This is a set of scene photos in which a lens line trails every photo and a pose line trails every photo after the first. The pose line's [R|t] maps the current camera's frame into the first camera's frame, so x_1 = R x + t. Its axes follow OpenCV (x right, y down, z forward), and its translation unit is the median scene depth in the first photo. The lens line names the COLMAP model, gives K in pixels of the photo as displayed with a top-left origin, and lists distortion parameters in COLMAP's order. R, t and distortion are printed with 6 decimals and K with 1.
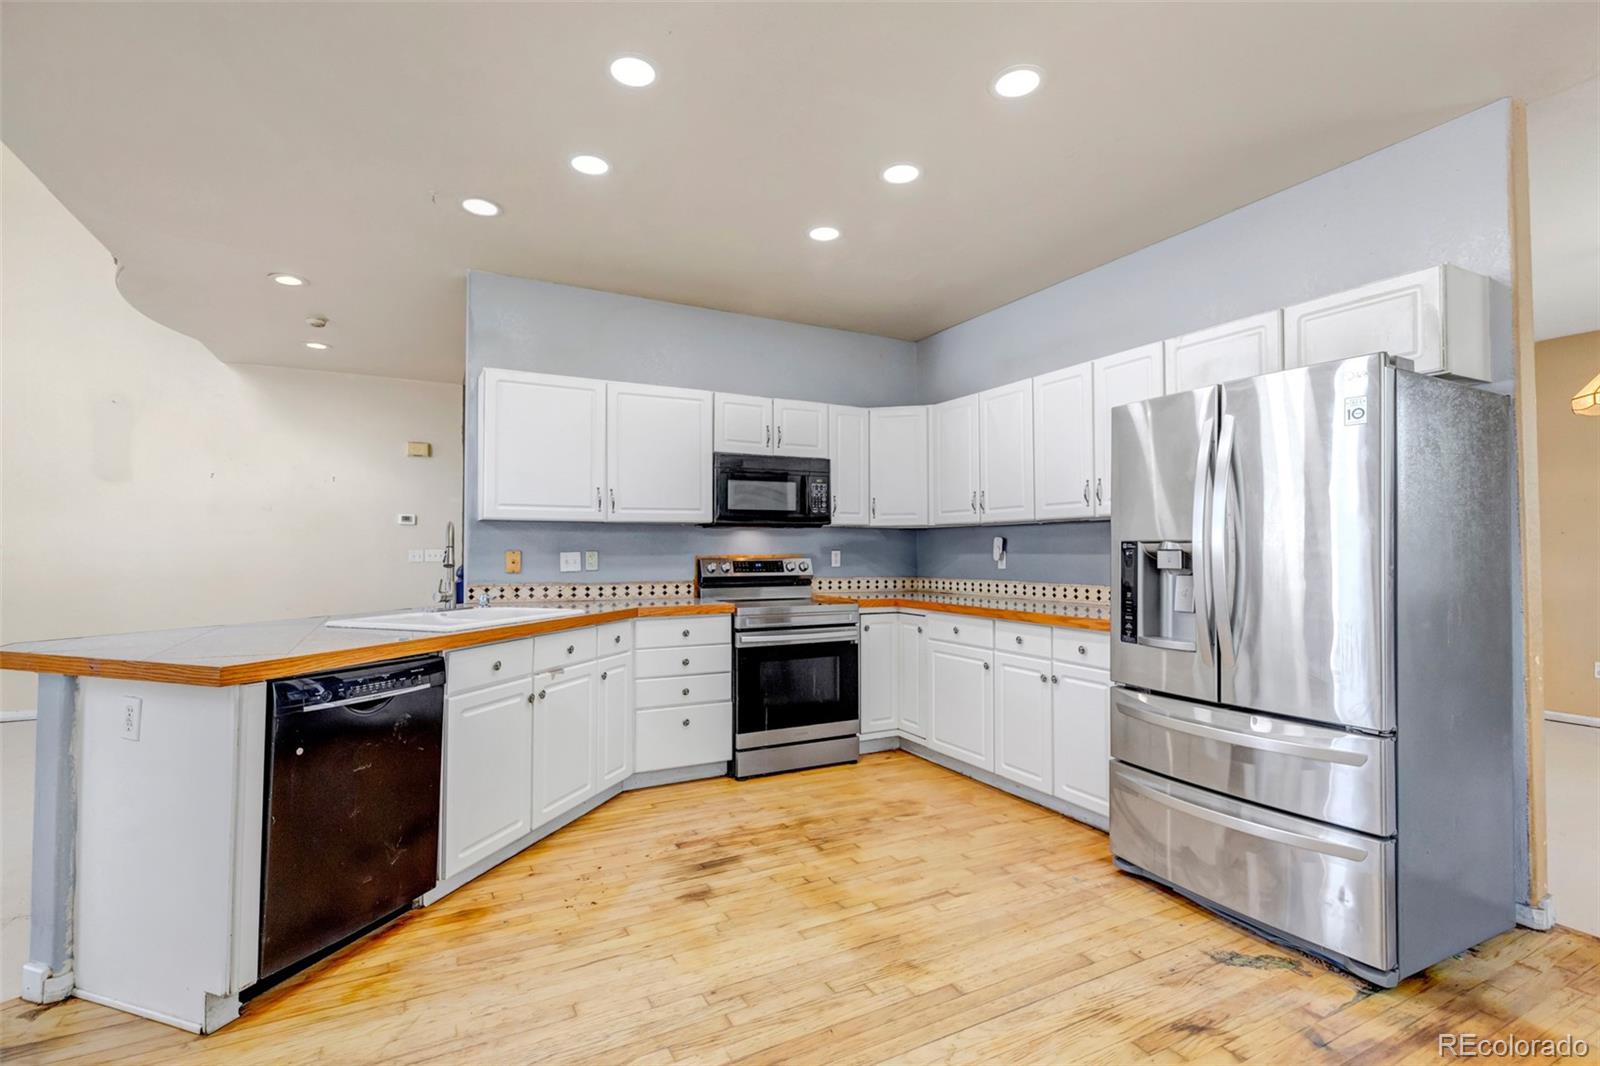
lens RADIAL K [[741.7, 0, 800.0], [0, 741.7, 533.0], [0, 0, 1]] dist [0.003666, 0.000063]
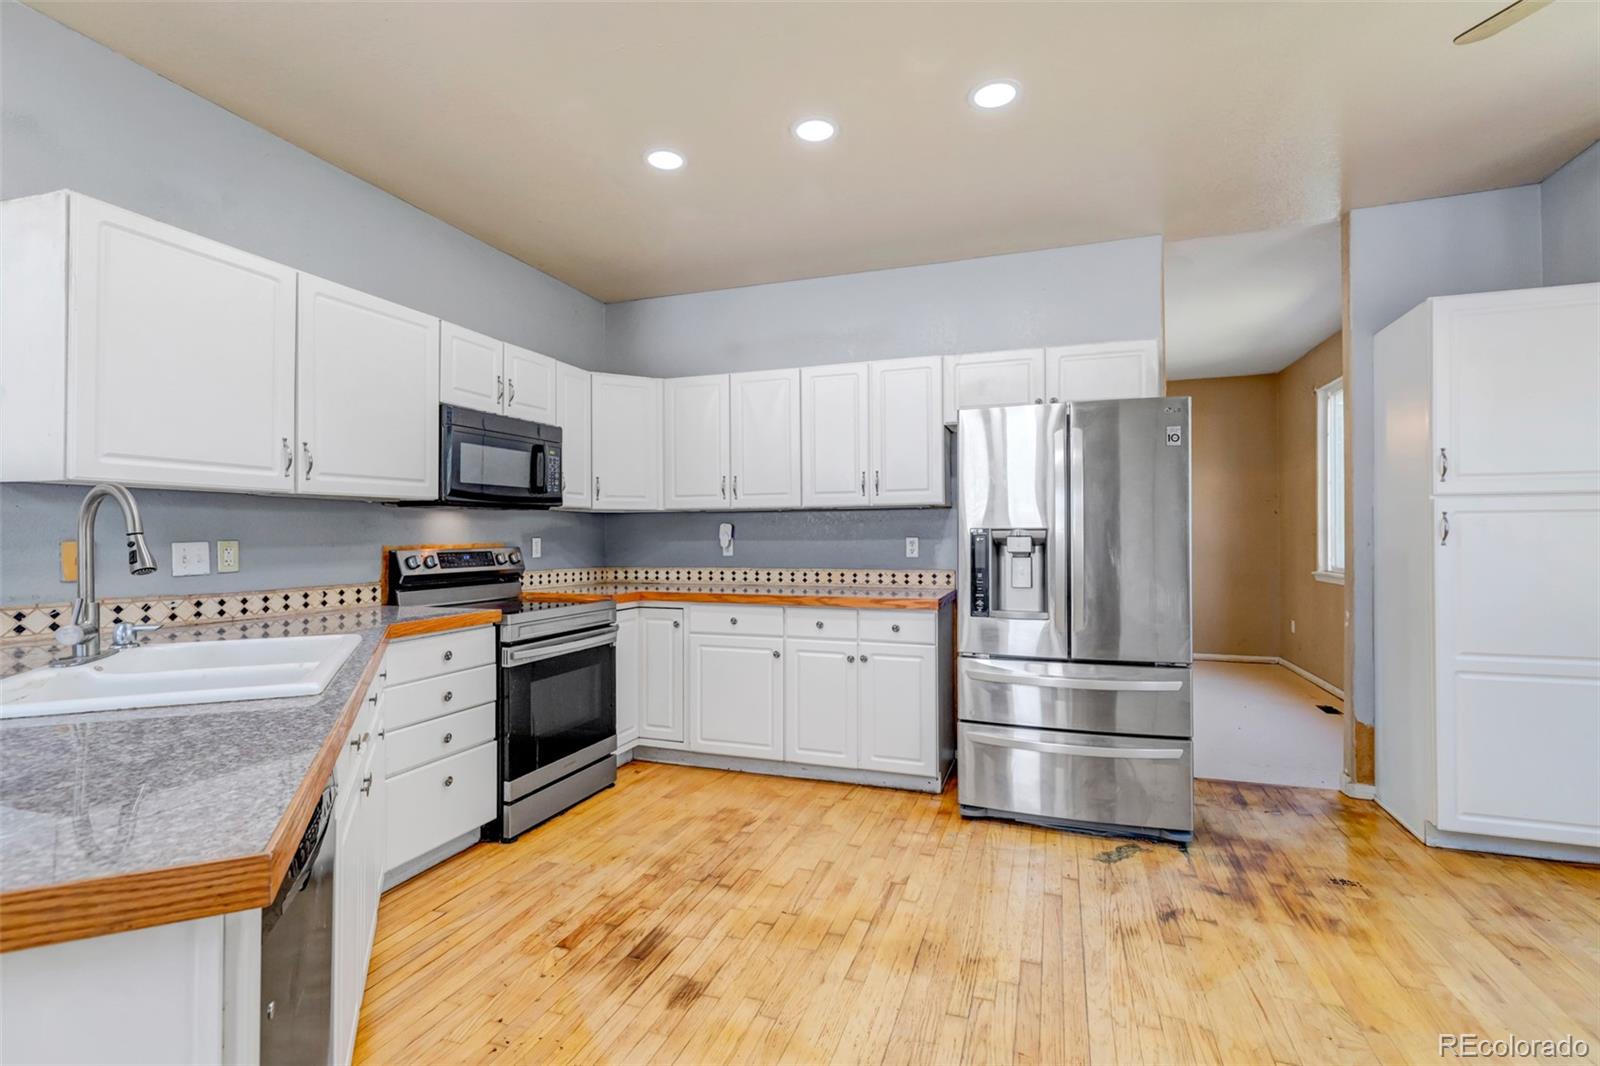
lens RADIAL K [[743.4, 0, 800.0], [0, 743.4, 528.6], [0, 0, 1]] dist [0.006004, 0.000202]
pose [[0.730673, 0.004601, 0.682713, -0.375876], [-0.013006, 0.999890, 0.007180, 0.004339], [-0.682604, -0.014126, 0.730652, 0.242093]]
